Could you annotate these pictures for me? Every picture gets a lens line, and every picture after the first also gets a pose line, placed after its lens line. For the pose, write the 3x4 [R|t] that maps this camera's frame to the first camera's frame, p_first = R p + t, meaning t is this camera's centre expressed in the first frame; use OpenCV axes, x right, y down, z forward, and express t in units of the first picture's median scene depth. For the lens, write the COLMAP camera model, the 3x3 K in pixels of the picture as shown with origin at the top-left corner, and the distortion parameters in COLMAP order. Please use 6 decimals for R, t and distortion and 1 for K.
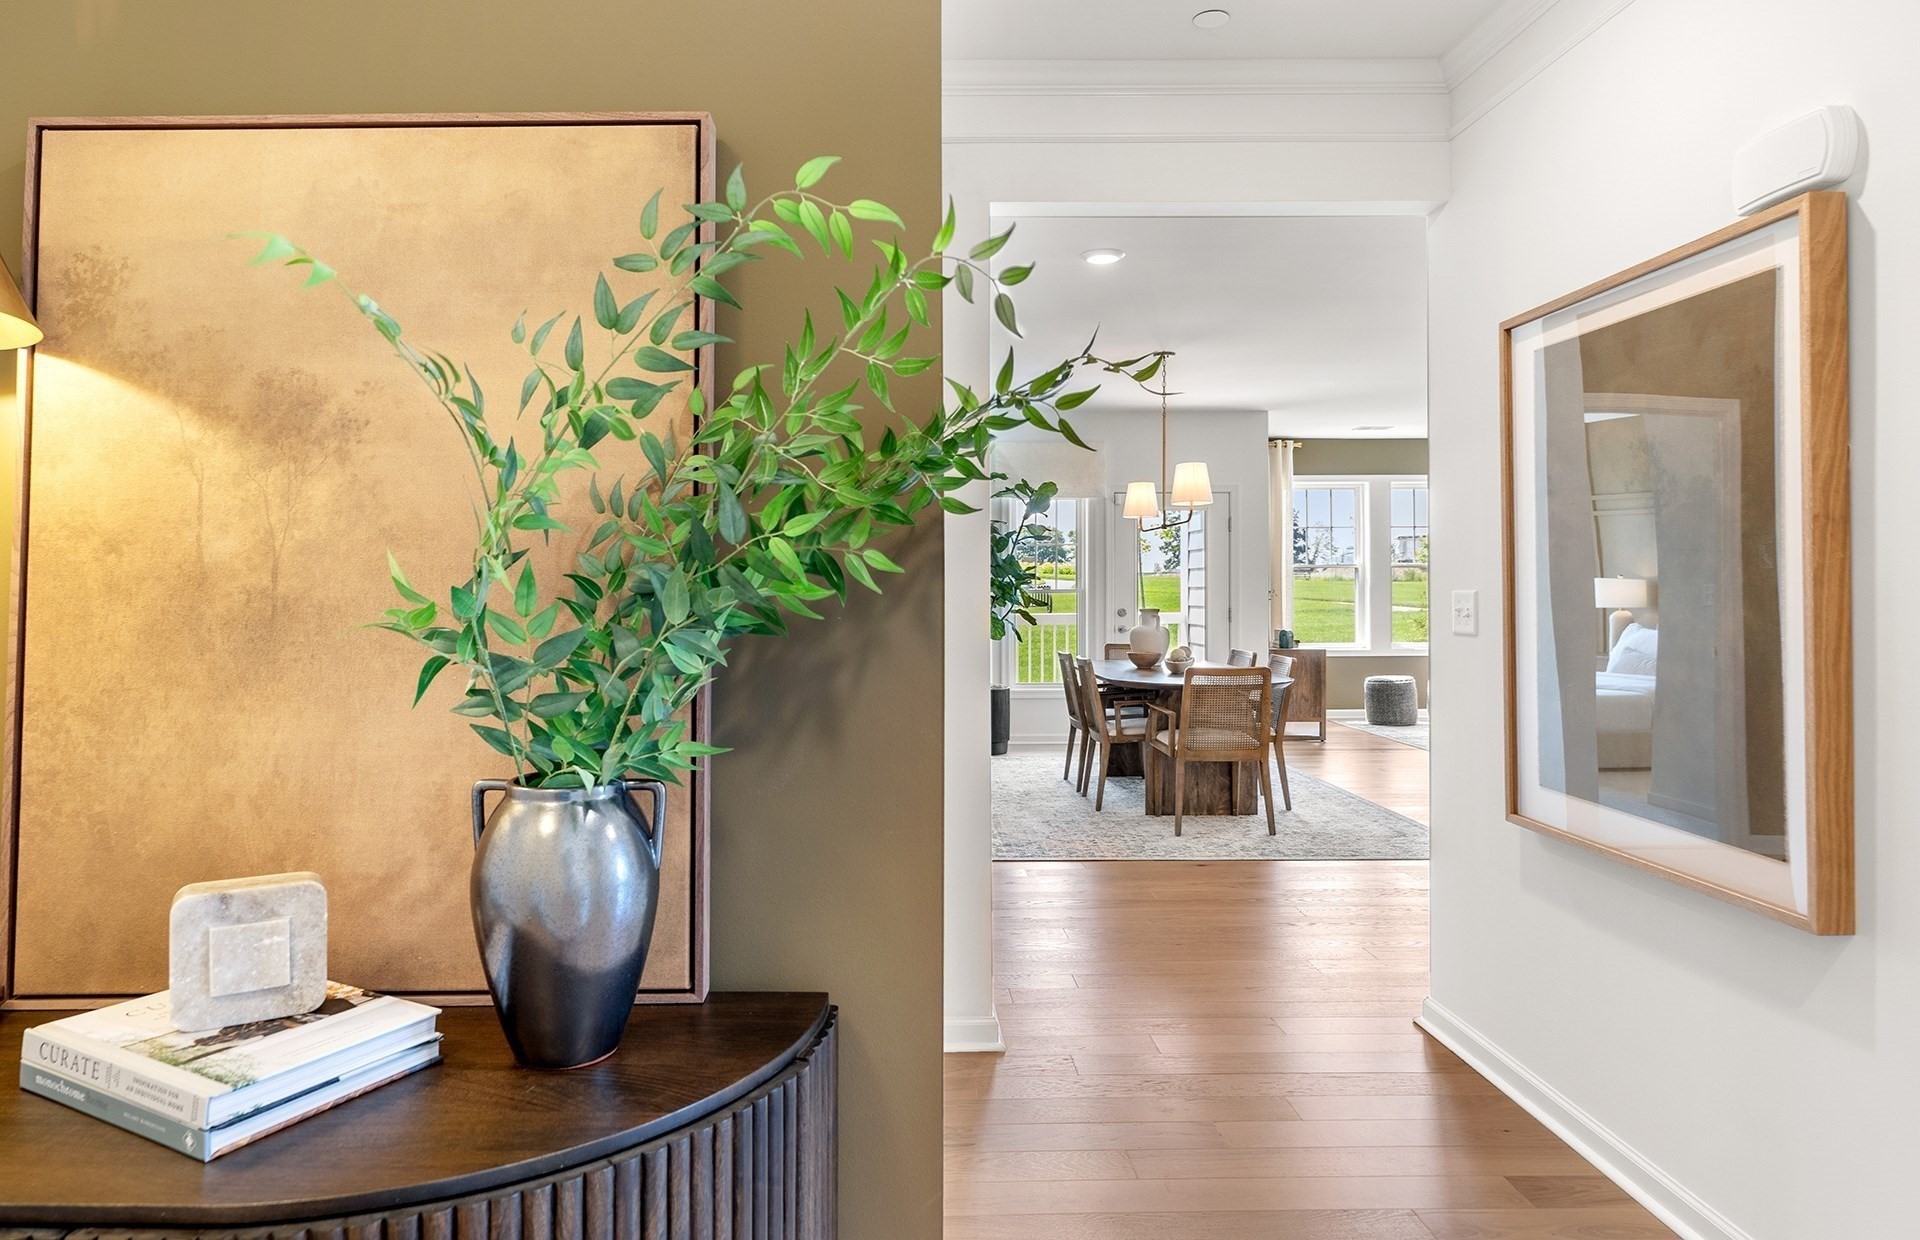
lens RADIAL K [[1119.5, 0, 915.5], [0, 1119.5, 571.0], [0, 0, 1]] dist [-0.006412, 0.001096]
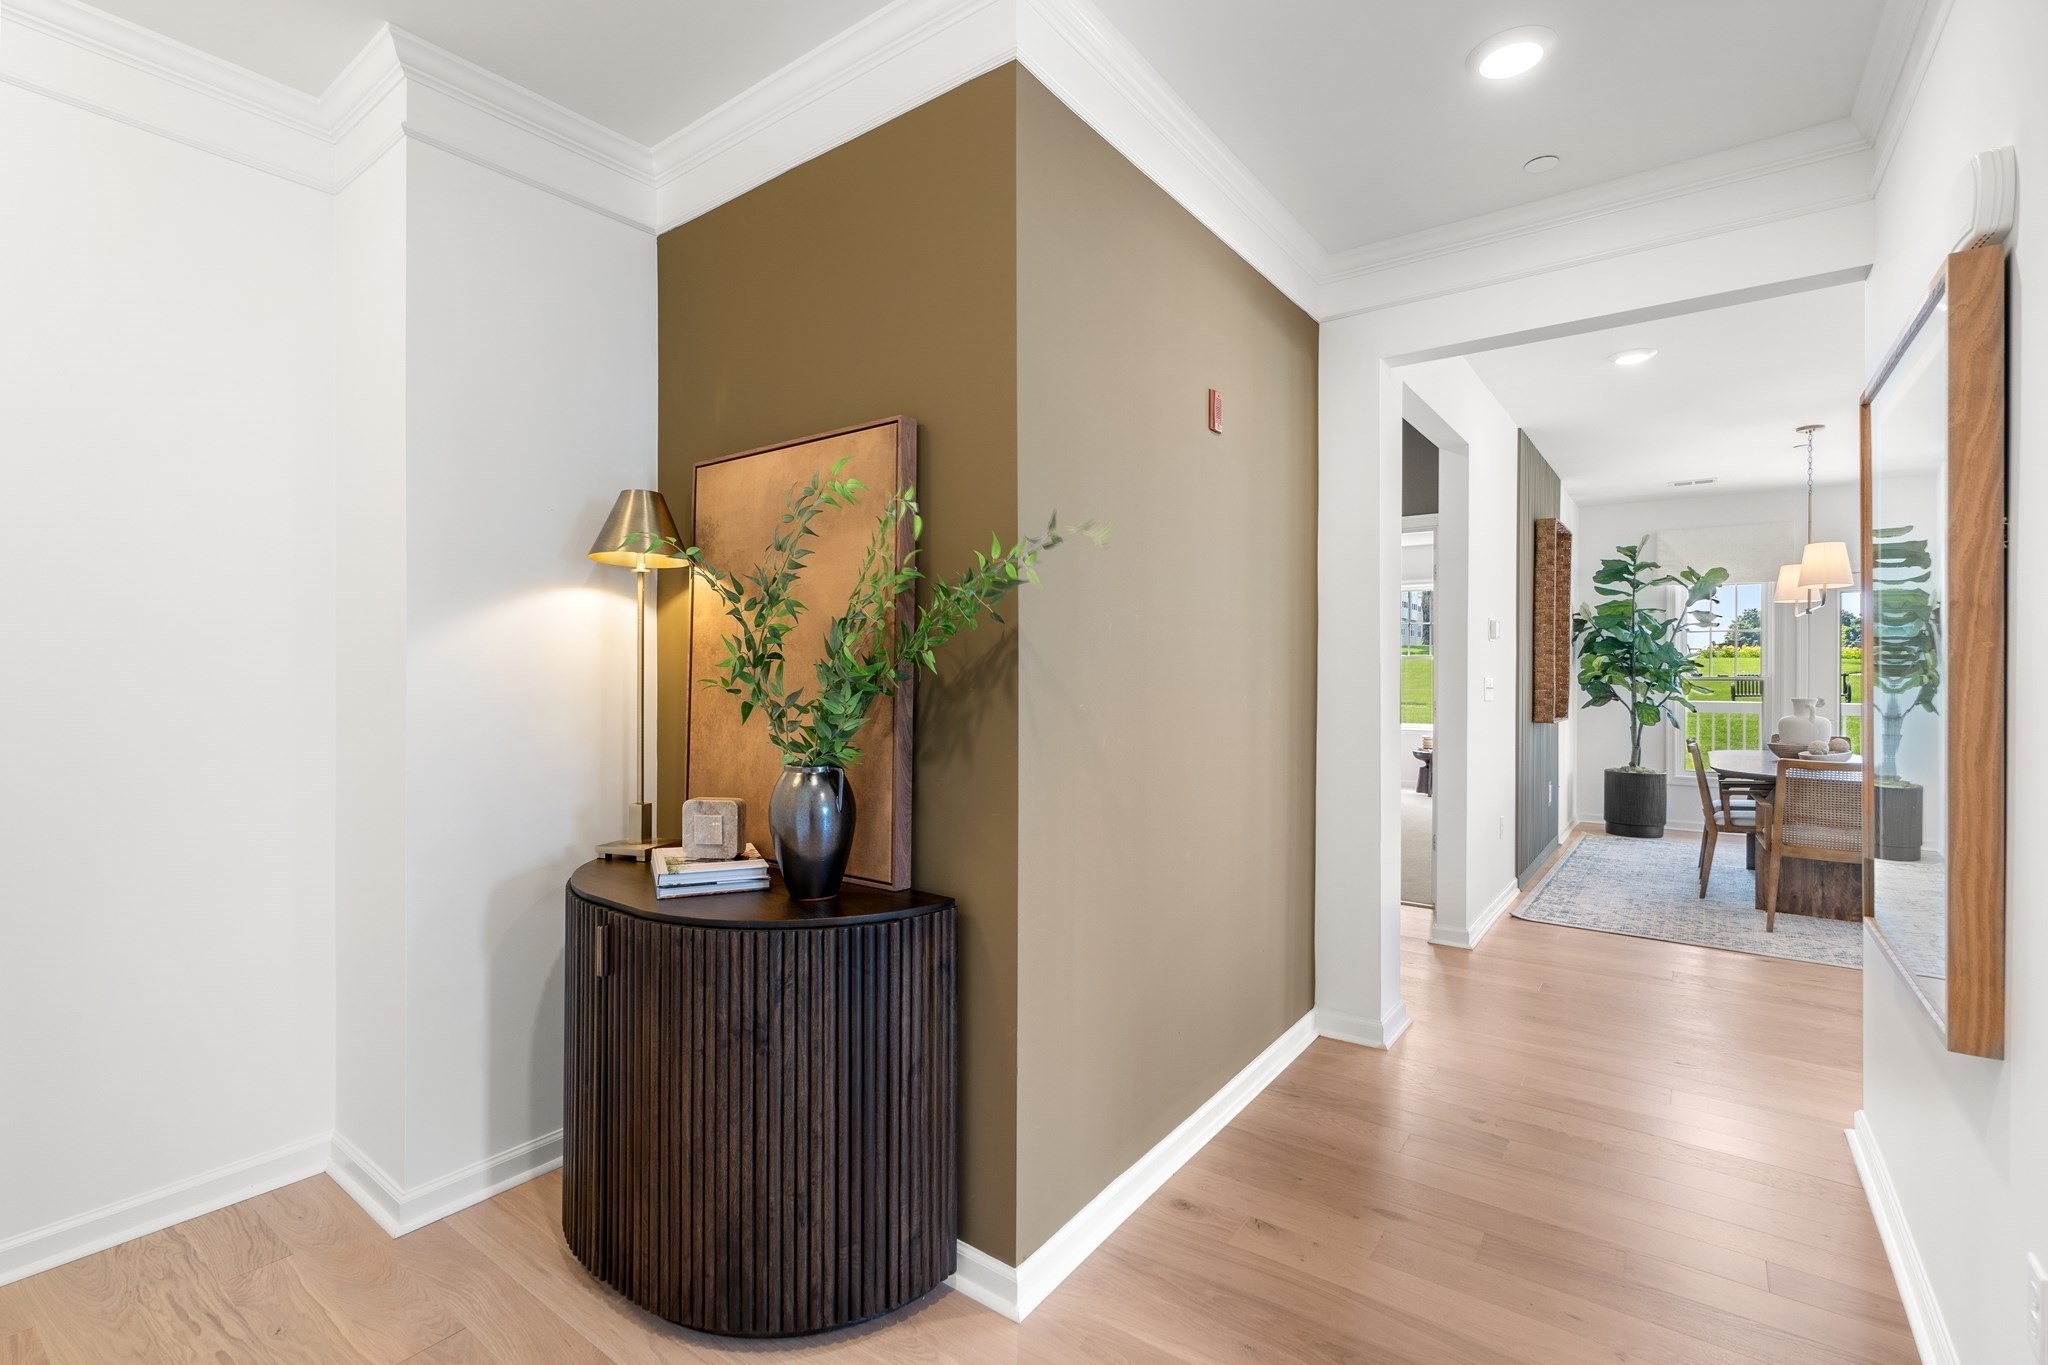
lens RADIAL K [[928.6, 0, 1028.4], [0, 928.6, 669.4], [0, 0, 1]] dist [-0.002918, -0.000562]
pose [[0.799684, 0.005526, -0.600395, 0.655810], [0.001792, 0.999931, 0.011589, -0.003943], [0.600418, -0.010344, 0.799619, -0.081293]]
